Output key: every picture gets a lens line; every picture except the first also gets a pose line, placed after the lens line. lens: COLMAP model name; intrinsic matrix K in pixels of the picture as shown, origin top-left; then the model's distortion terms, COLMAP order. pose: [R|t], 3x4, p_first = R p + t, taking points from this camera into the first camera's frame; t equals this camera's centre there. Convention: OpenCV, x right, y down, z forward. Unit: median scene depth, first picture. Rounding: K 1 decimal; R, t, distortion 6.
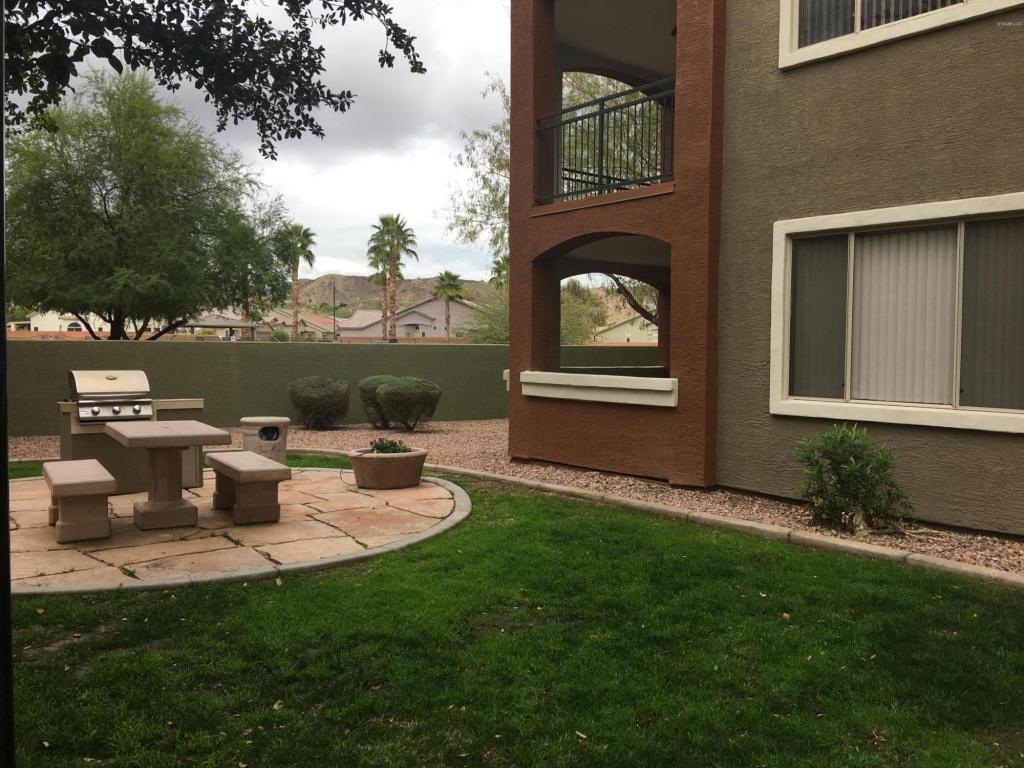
lens RADIAL K [[864.7, 0, 514.3], [0, 864.7, 386.0], [0, 0, 1]] dist [0.046534, -0.087883]
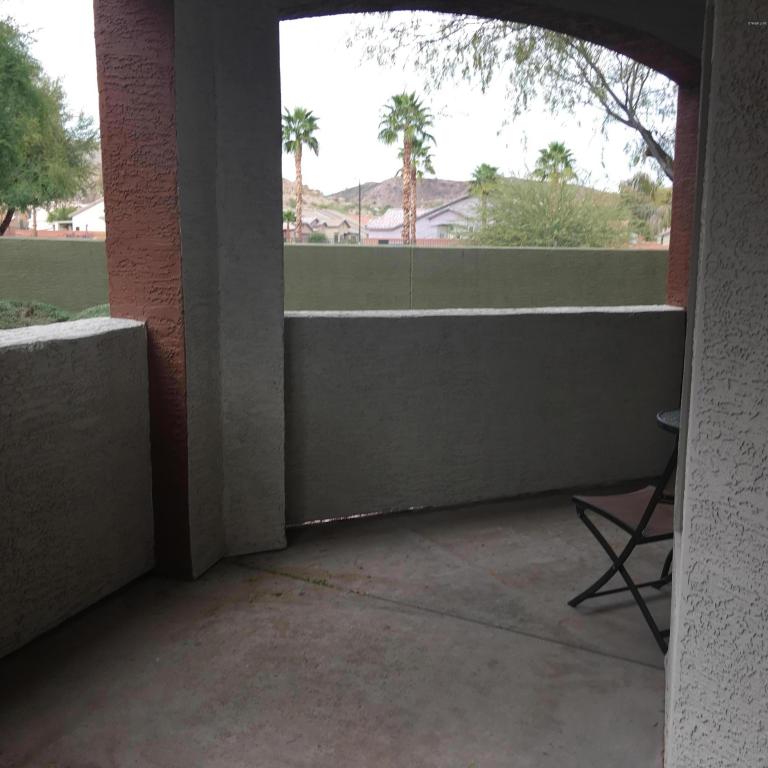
lens RADIAL K [[836.5, 0, 381.6], [0, 836.5, 380.5], [0, 0, 1]] dist [0.059657, 0.000000]
pose [[0.972547, 0.041968, -0.228891, 0.025022], [-0.016669, 0.993640, 0.111363, -0.005556], [0.232109, -0.104490, 0.967061, 0.117754]]
